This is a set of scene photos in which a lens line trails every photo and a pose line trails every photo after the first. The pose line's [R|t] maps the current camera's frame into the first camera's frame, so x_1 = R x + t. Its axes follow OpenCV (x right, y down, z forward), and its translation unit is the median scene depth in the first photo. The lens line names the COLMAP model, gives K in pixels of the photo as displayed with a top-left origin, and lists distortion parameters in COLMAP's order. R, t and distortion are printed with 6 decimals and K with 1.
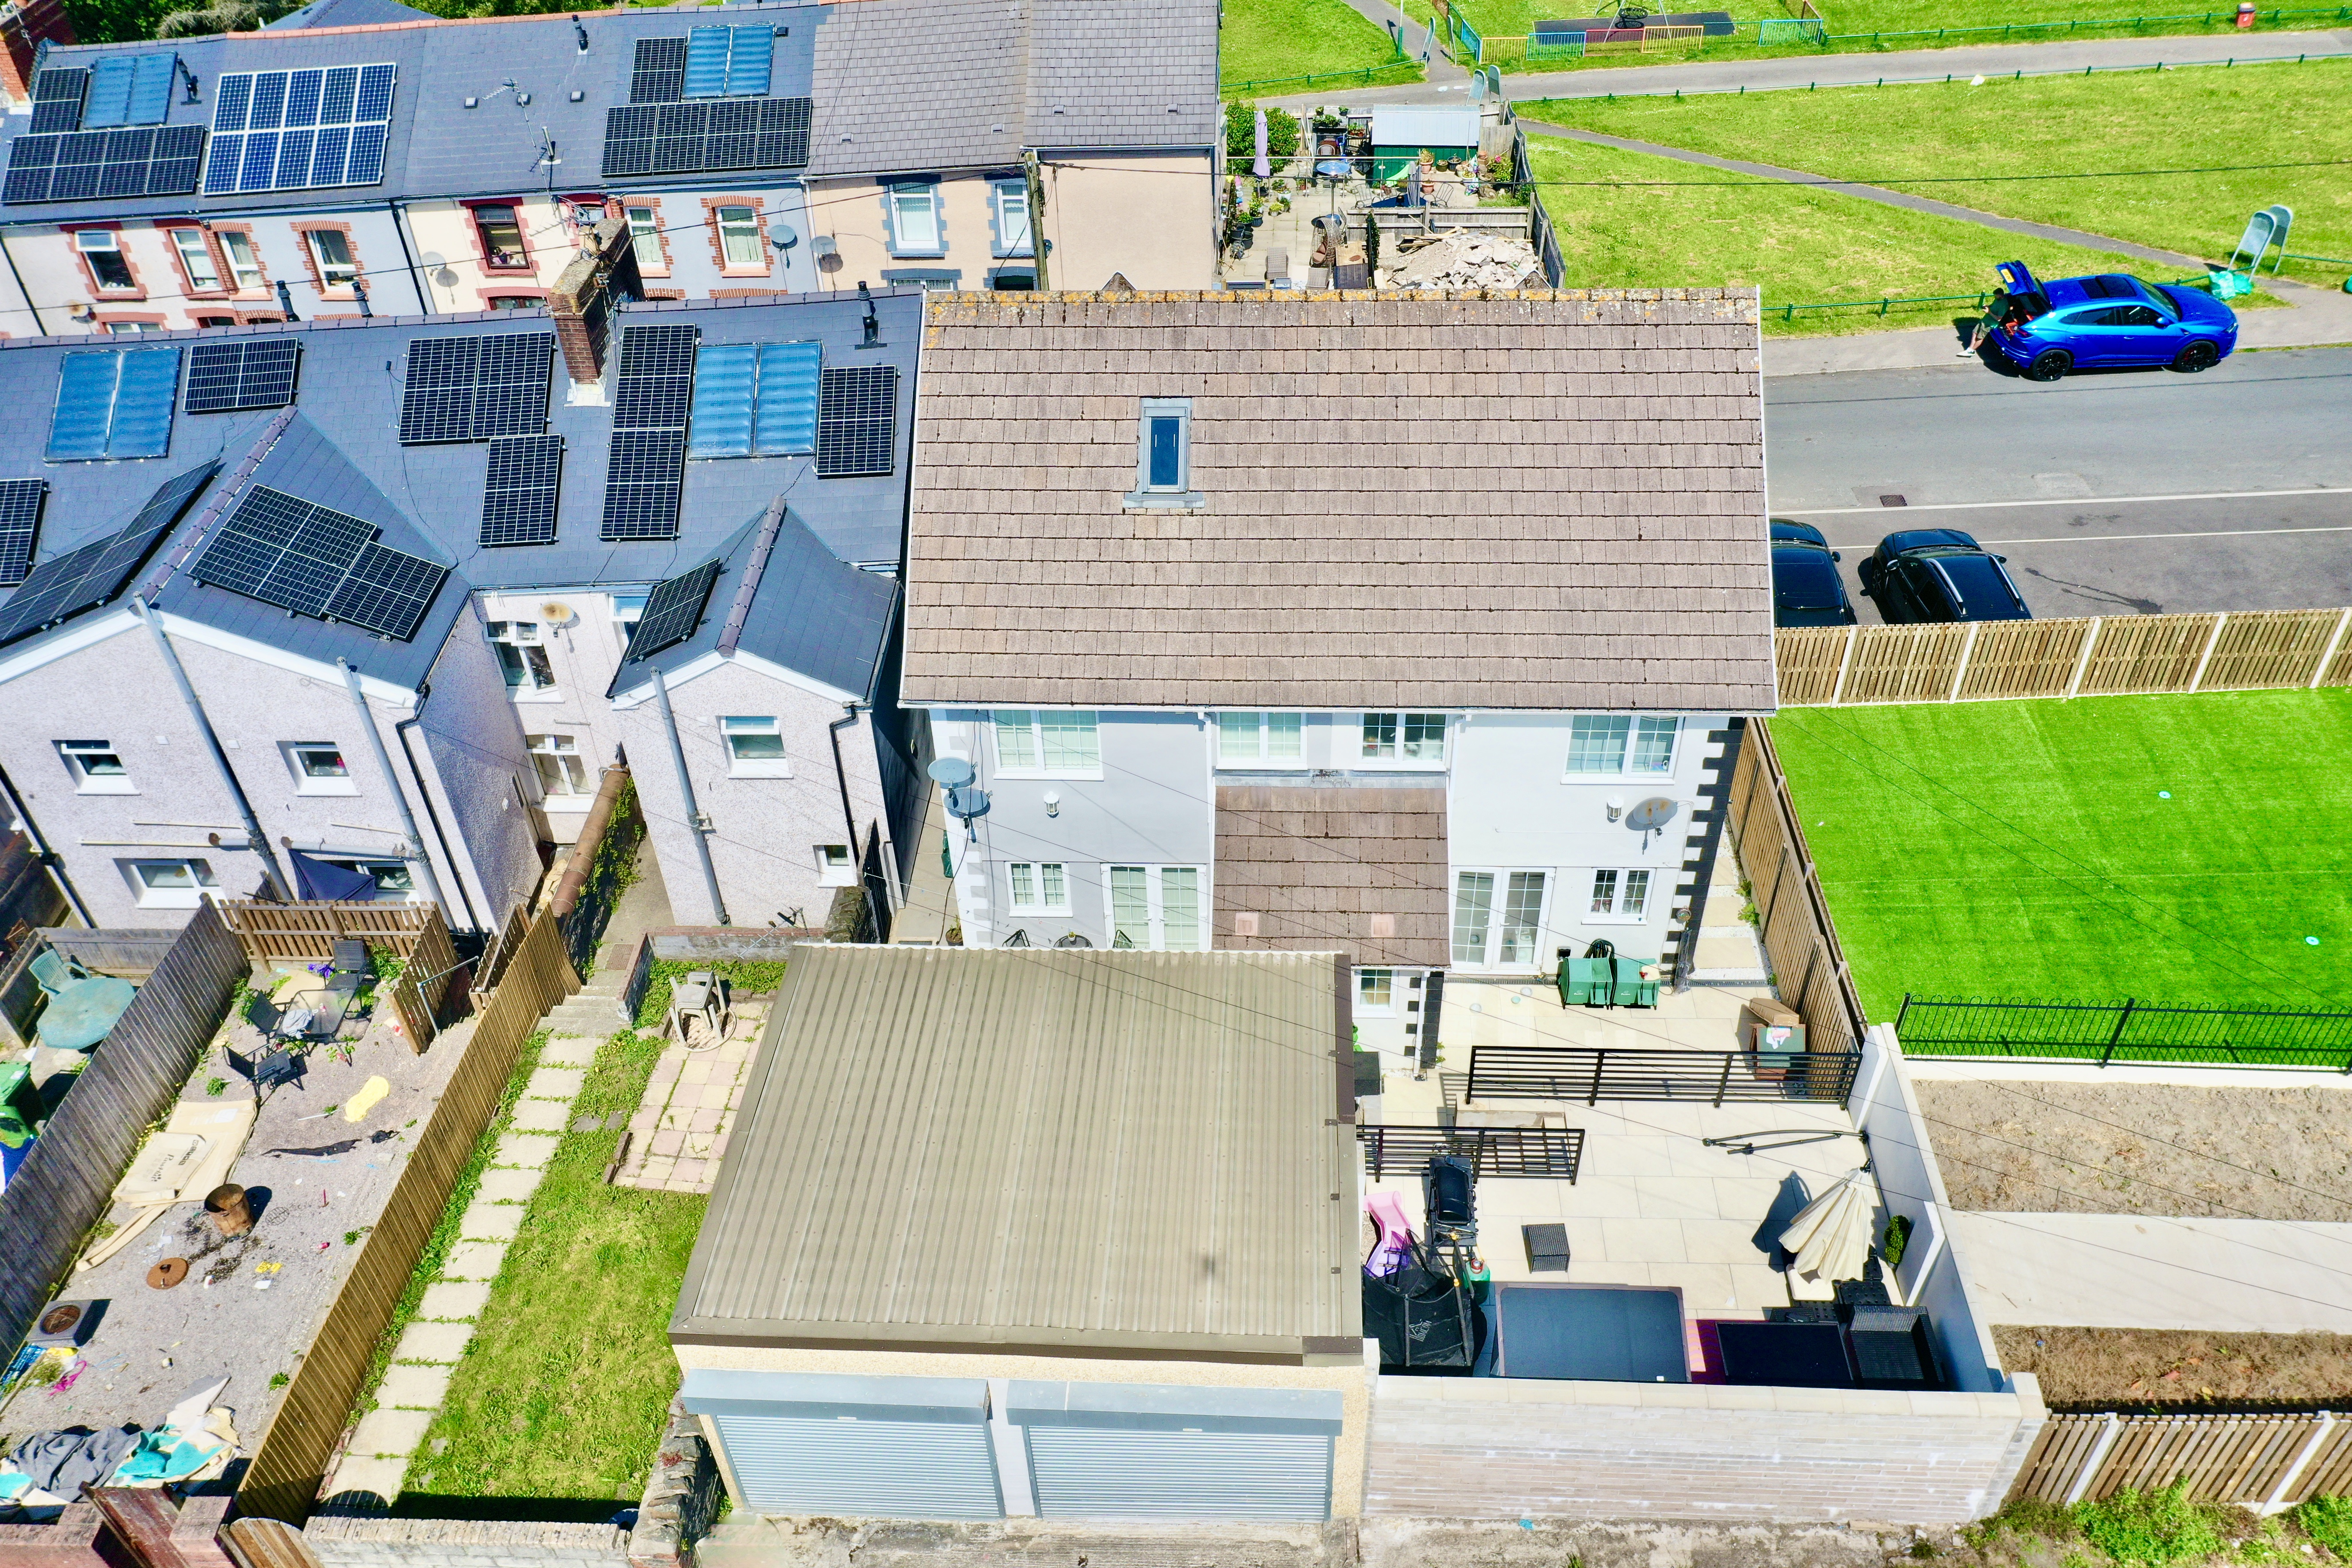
lens RADIAL K [[1836.9, 0, 1176.0], [0, 1836.9, 784.0], [0, 0, 1]] dist [0.003304, -0.004316]
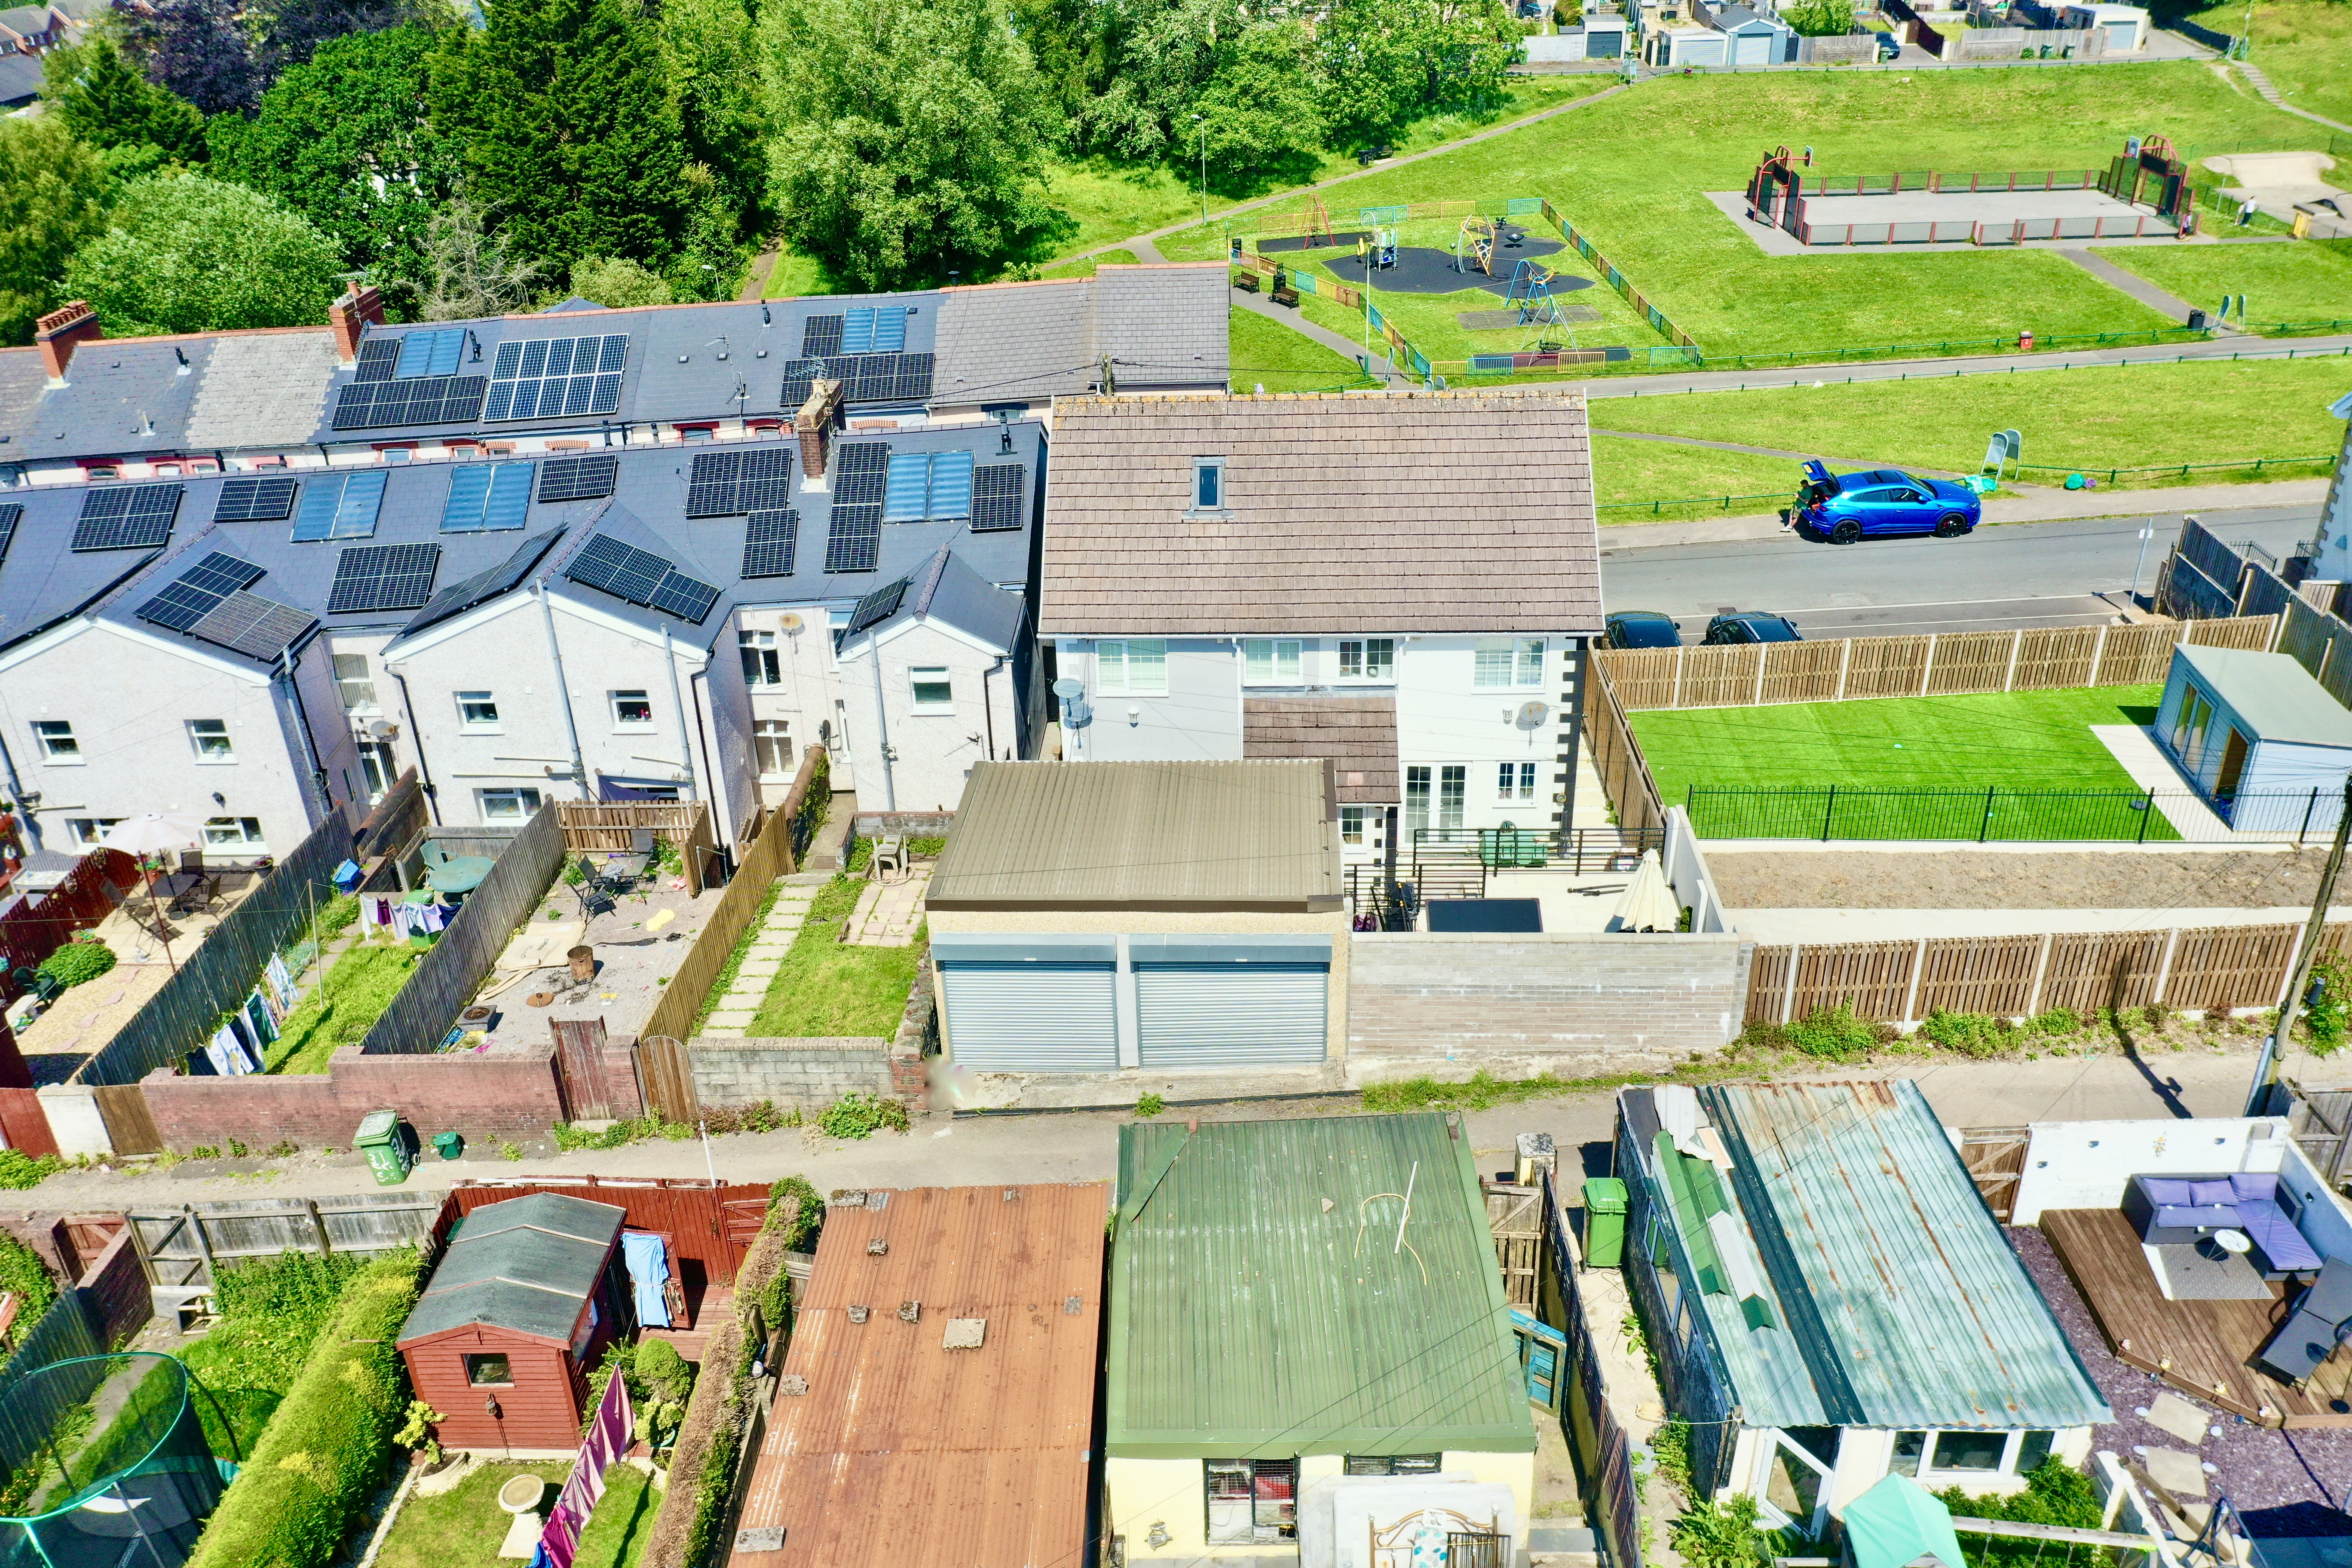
lens RADIAL K [[1836.9, 0, 1176.0], [0, 1836.9, 784.0], [0, 0, 1]] dist [0.003304, -0.004316]
pose [[0.999987, -0.001773, 0.004791, -0.039139], [0.002751, 0.977124, -0.212653, 0.373316], [-0.004305, 0.212663, 0.977116, -0.439595]]
